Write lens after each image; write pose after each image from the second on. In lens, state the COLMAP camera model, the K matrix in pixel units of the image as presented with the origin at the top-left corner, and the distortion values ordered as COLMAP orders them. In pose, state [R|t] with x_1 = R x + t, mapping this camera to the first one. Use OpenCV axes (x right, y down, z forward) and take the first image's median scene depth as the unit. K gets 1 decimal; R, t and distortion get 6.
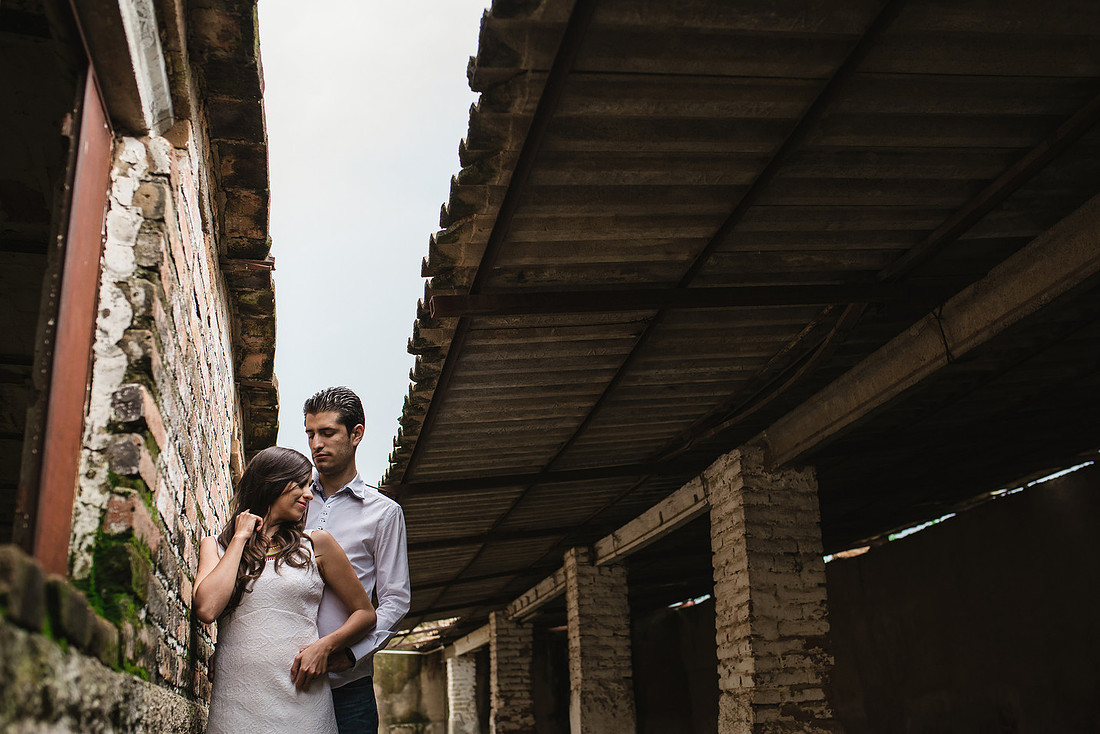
lens RADIAL K [[1106.8, 0, 551.2], [0, 1106.8, 367.5], [0, 0, 1]] dist [-0.005746, 0.000000]
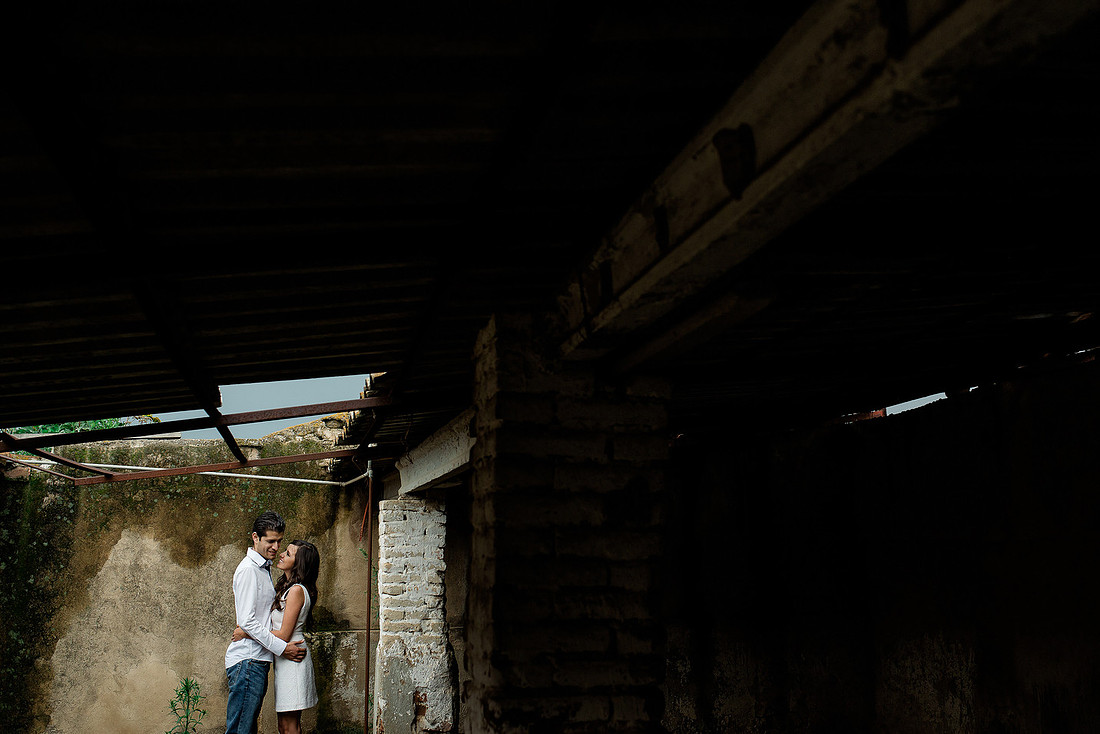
lens RADIAL K [[1106.8, 0, 549.3], [0, 1106.8, 366.9], [0, 0, 1]] dist [-0.005746, 0.000000]
pose [[0.998888, 0.046110, -0.009871, -0.030187], [-0.044184, 0.988345, 0.145681, 0.156912], [0.016474, -0.145082, 0.989282, 0.622917]]
